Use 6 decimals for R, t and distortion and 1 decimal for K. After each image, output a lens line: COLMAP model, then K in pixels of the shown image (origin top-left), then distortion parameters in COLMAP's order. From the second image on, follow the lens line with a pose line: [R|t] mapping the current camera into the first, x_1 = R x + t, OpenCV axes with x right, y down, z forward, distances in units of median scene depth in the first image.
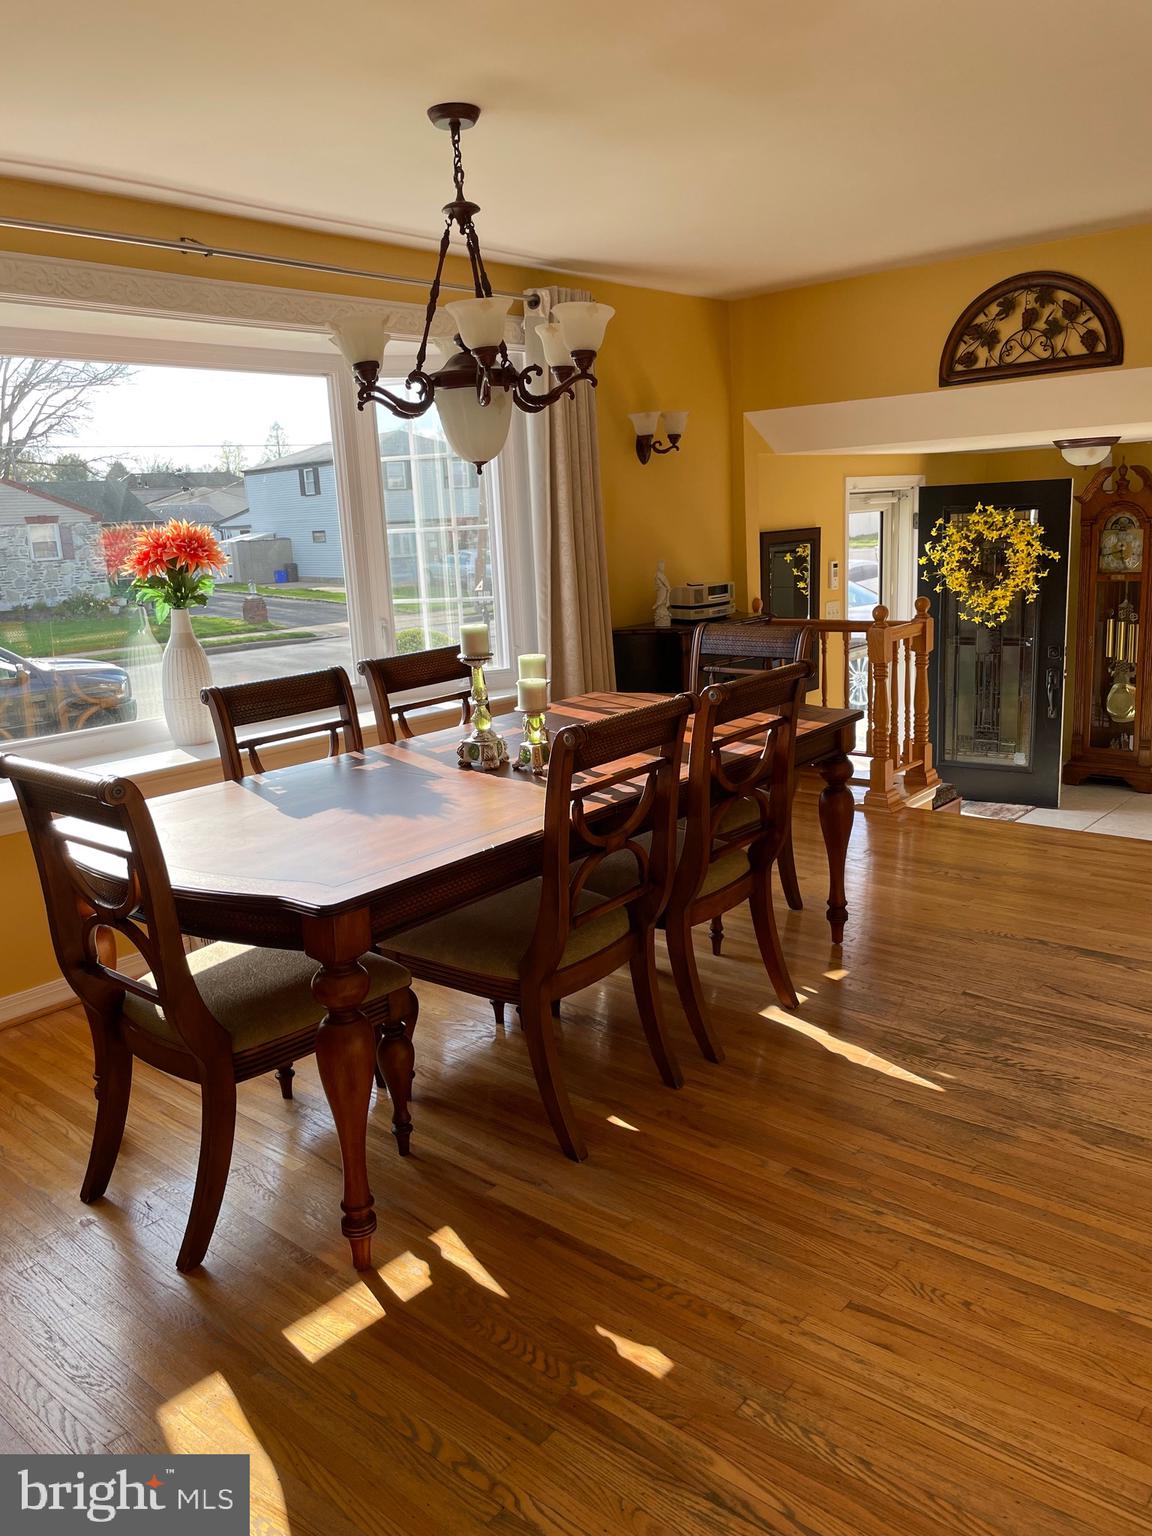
lens RADIAL K [[1175.2, 0, 576.0], [0, 1175.2, 768.0], [0, 0, 1]] dist [0.011669, 0.003304]
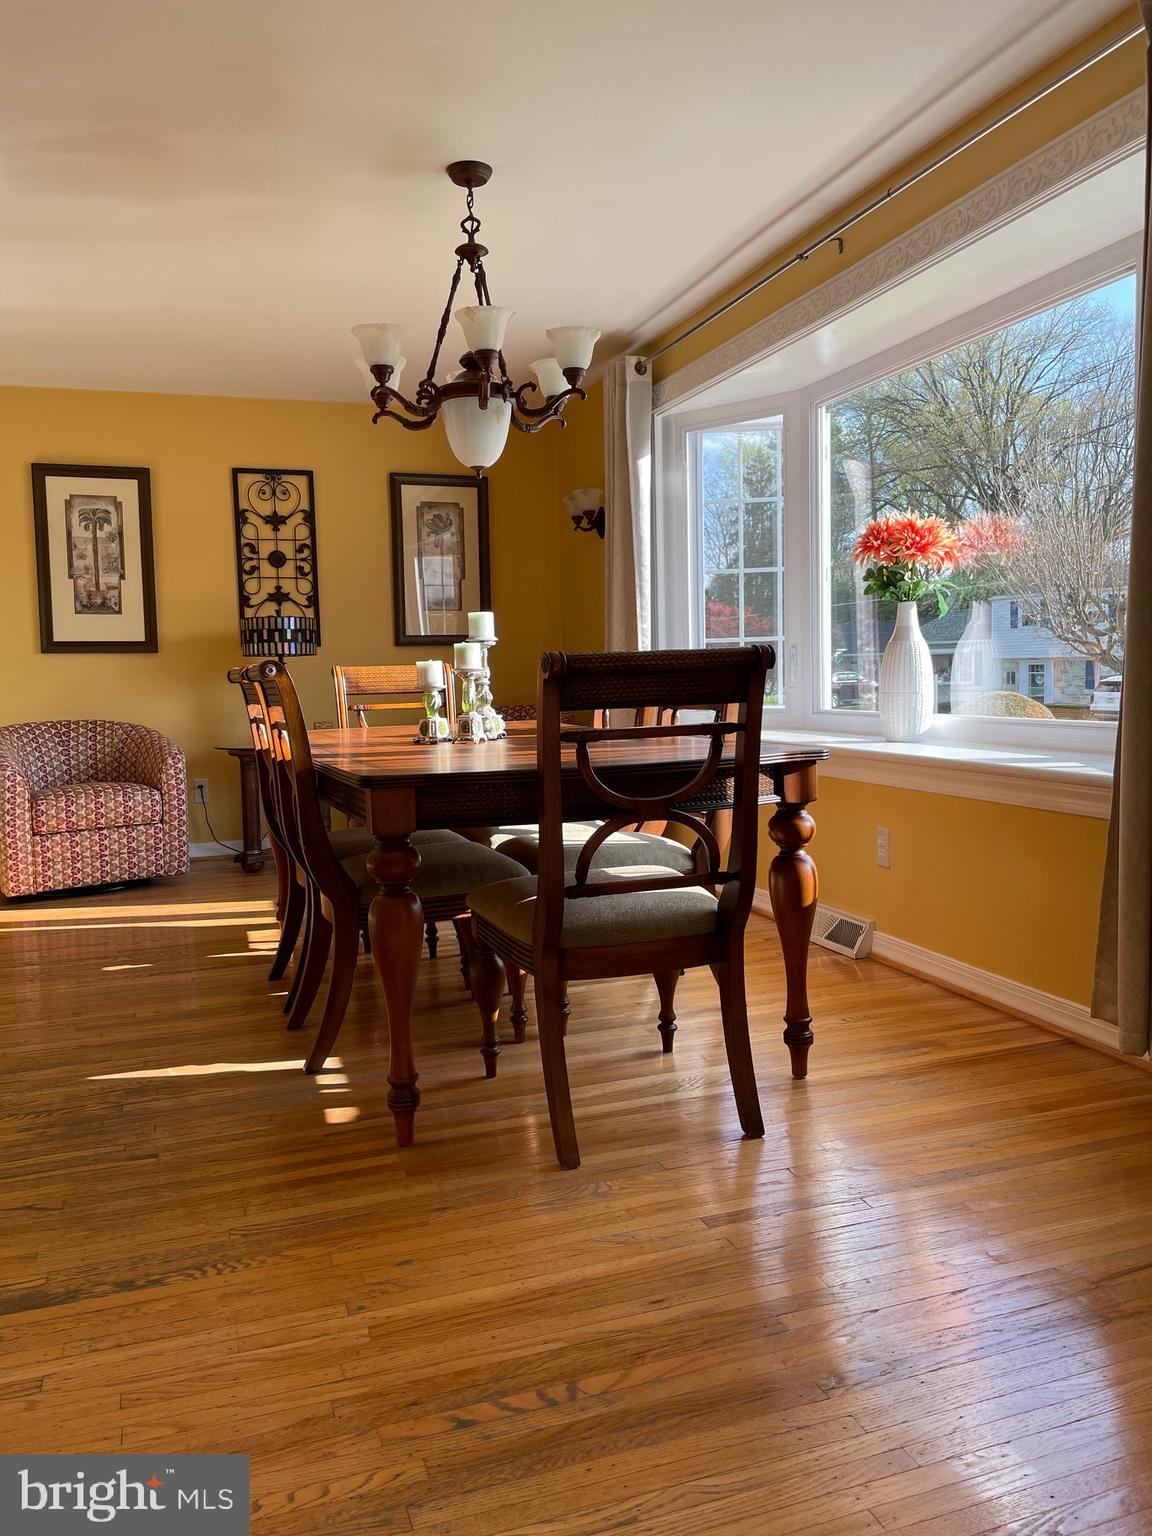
lens RADIAL K [[1172.6, 0, 576.0], [0, 1172.6, 768.0], [0, 0, 1]] dist [-0.002895, -0.002617]
pose [[-0.499623, 0.137503, -0.855260, 0.801688], [-0.142047, 0.960951, 0.237476, -0.243068], [0.854517, 0.240136, -0.460582, 1.540010]]
